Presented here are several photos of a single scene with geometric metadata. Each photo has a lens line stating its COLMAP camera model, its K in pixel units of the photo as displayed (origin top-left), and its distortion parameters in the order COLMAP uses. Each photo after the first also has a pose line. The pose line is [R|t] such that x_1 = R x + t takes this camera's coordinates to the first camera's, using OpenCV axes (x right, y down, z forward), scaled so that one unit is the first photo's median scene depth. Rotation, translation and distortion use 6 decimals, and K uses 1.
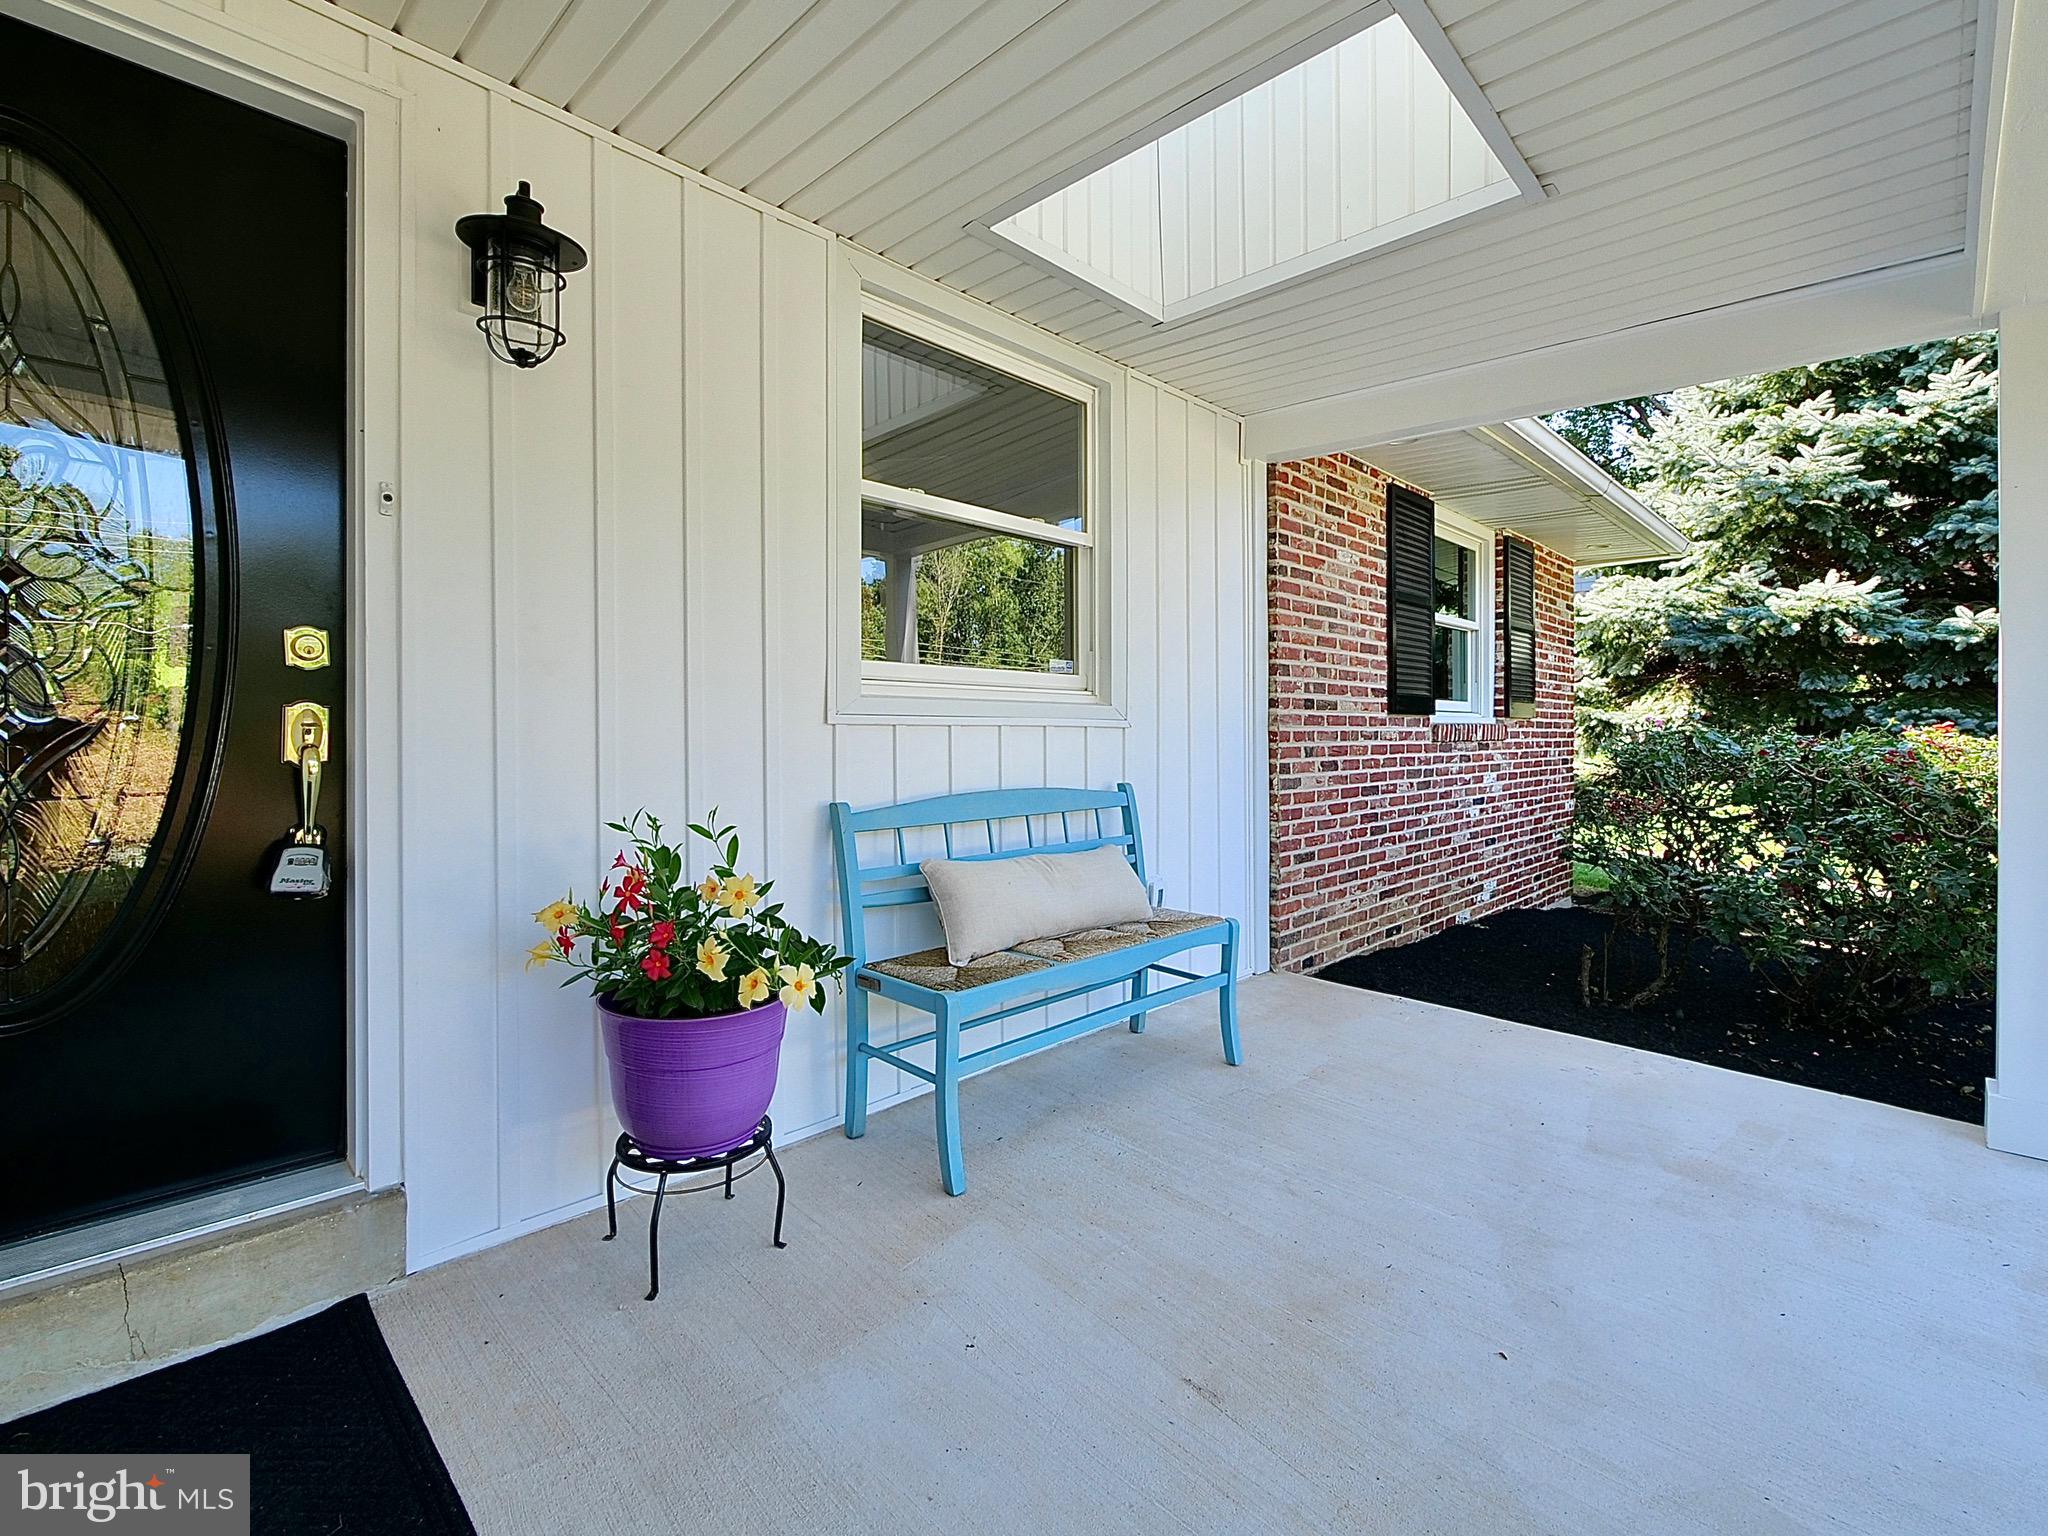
lens RADIAL K [[931.9, 0, 1028.1], [0, 931.9, 752.1], [0, 0, 1]] dist [0.001943, -0.000202]
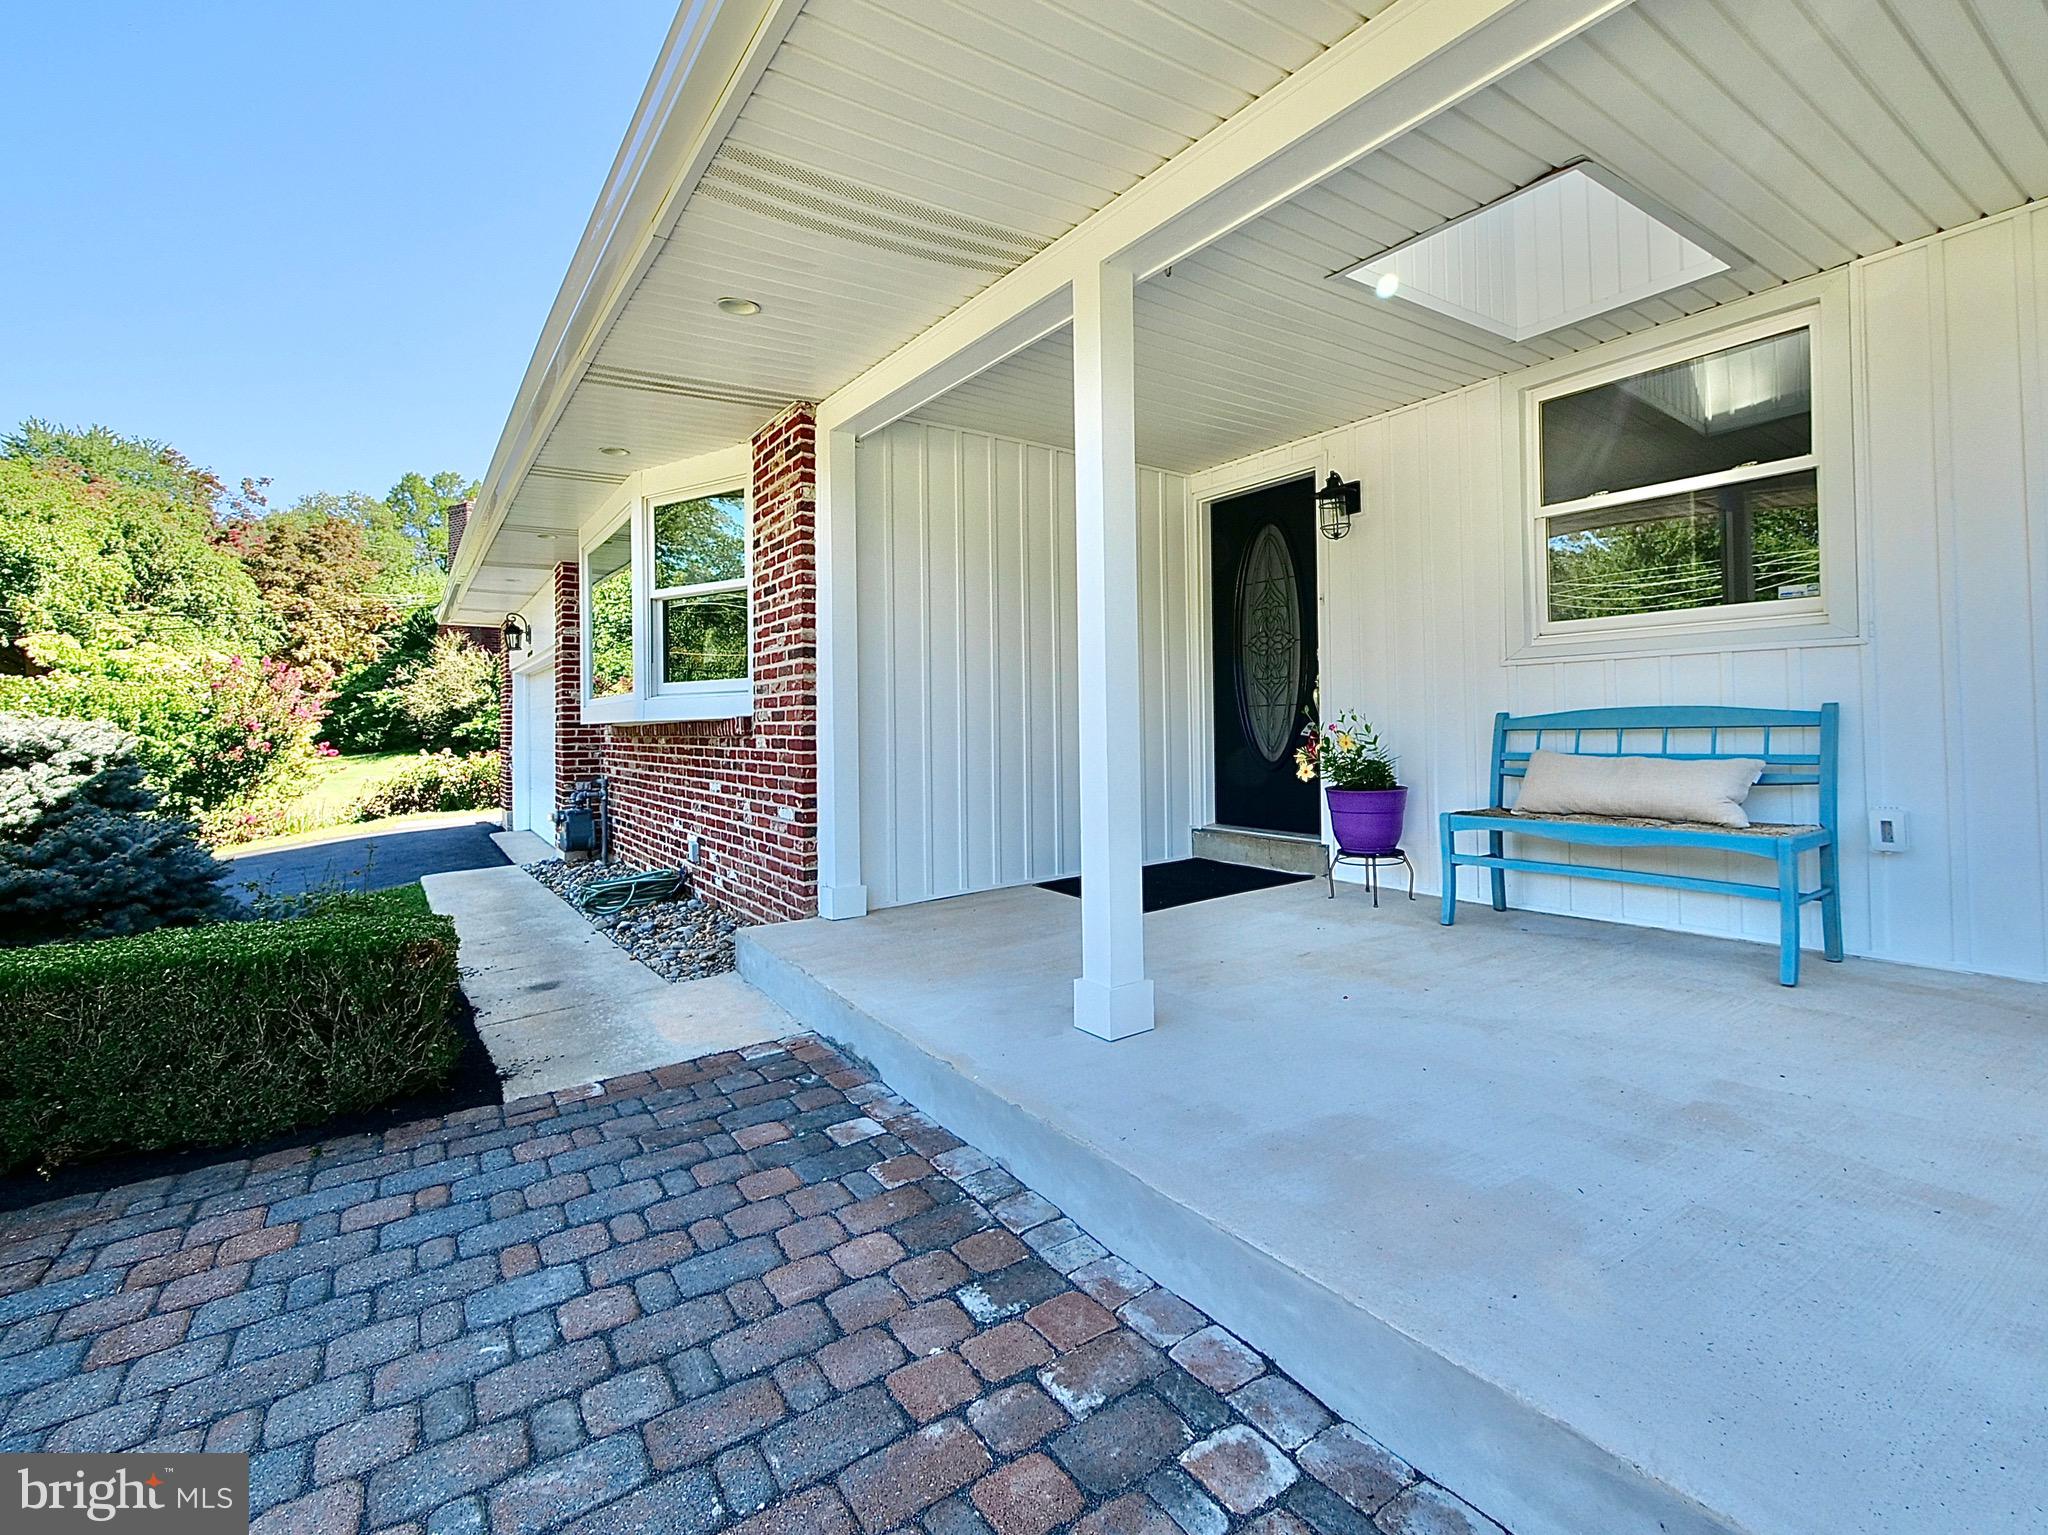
lens RADIAL K [[931.9, 0, 1028.1], [0, 931.9, 751.6], [0, 0, 1]] dist [0.001943, -0.000202]
pose [[-0.187015, 0.052106, -0.980974, 1.572897], [0.031010, 0.998408, 0.047121, 0.014732], [0.981868, -0.021608, -0.188333, 0.454087]]
